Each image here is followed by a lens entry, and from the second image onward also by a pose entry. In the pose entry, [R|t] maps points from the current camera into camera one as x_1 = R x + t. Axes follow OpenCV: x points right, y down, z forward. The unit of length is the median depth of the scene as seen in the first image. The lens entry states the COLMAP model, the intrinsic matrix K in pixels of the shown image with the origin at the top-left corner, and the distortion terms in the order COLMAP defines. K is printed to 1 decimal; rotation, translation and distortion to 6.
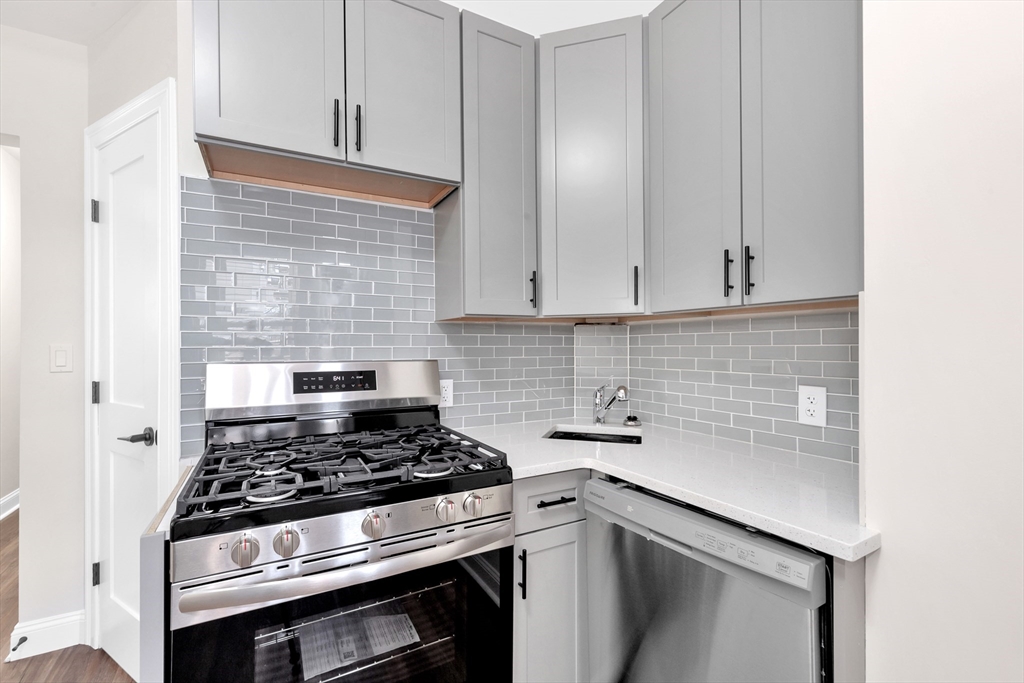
lens RADIAL K [[439.0, 0, 514.6], [0, 439.0, 346.4], [0, 0, 1]] dist [0.010507, -0.000854]
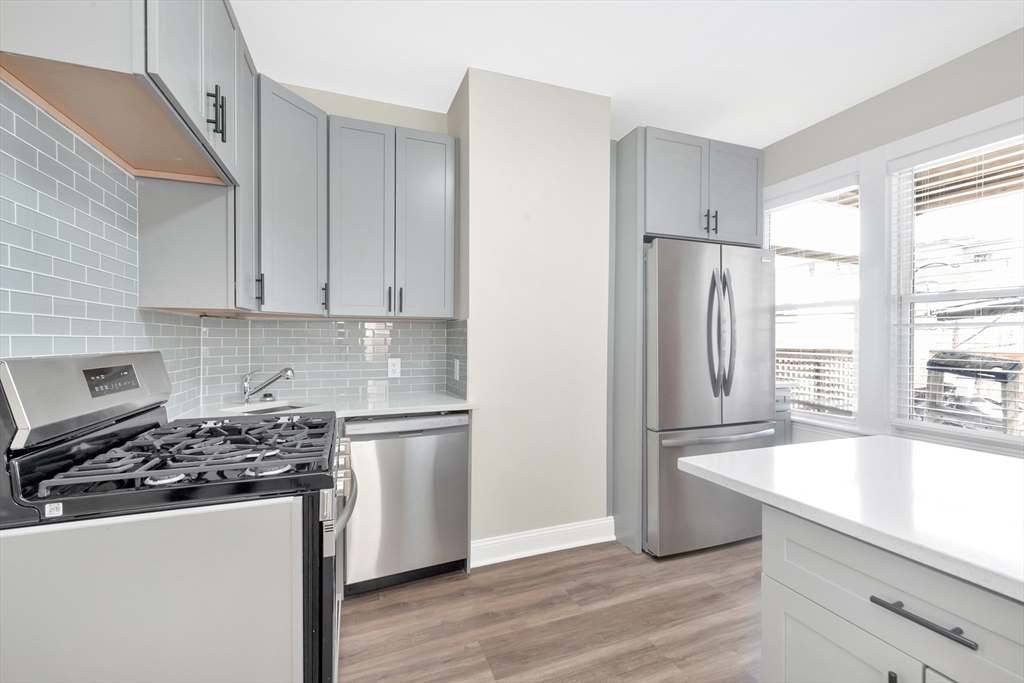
lens RADIAL K [[439.0, 0, 512.8], [0, 439.0, 342.0], [0, 0, 1]] dist [0.010507, -0.000854]
pose [[0.137652, -0.004144, 0.990472, -1.005432], [-0.001801, 0.999989, 0.004434, 0.005962], [-0.990479, -0.002394, 0.137643, 0.158185]]
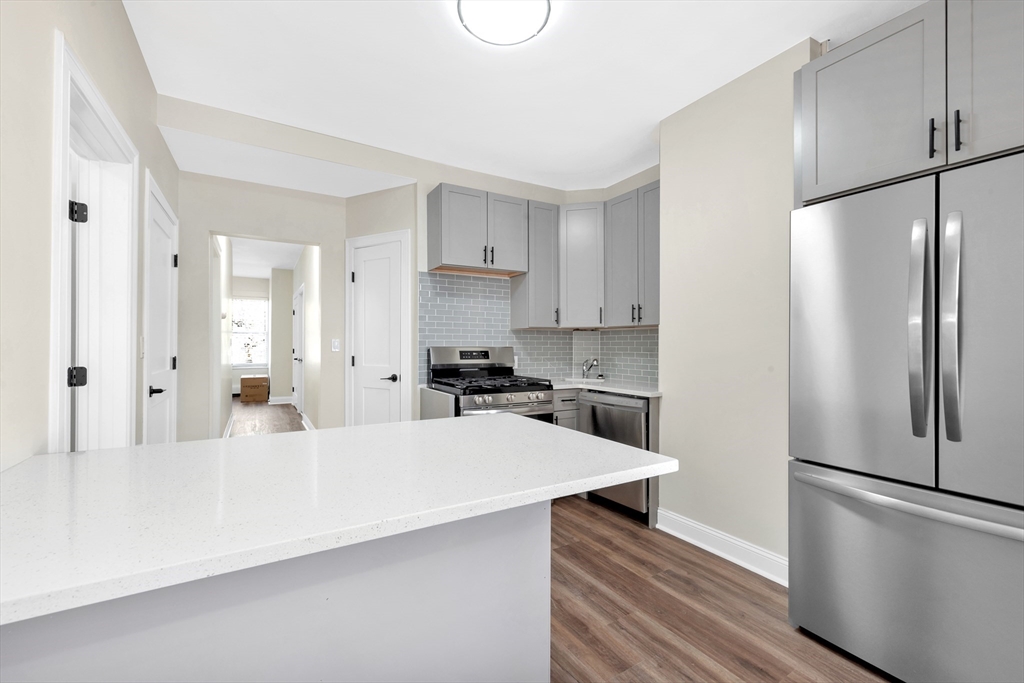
lens RADIAL K [[439.0, 0, 508.1], [0, 439.0, 342.9], [0, 0, 1]] dist [0.010507, -0.000854]
pose [[0.999894, 0.005760, 0.013385, -0.234471], [-0.005717, 0.999978, -0.003230, 0.019254], [-0.013403, 0.003153, 0.999905, -1.253423]]
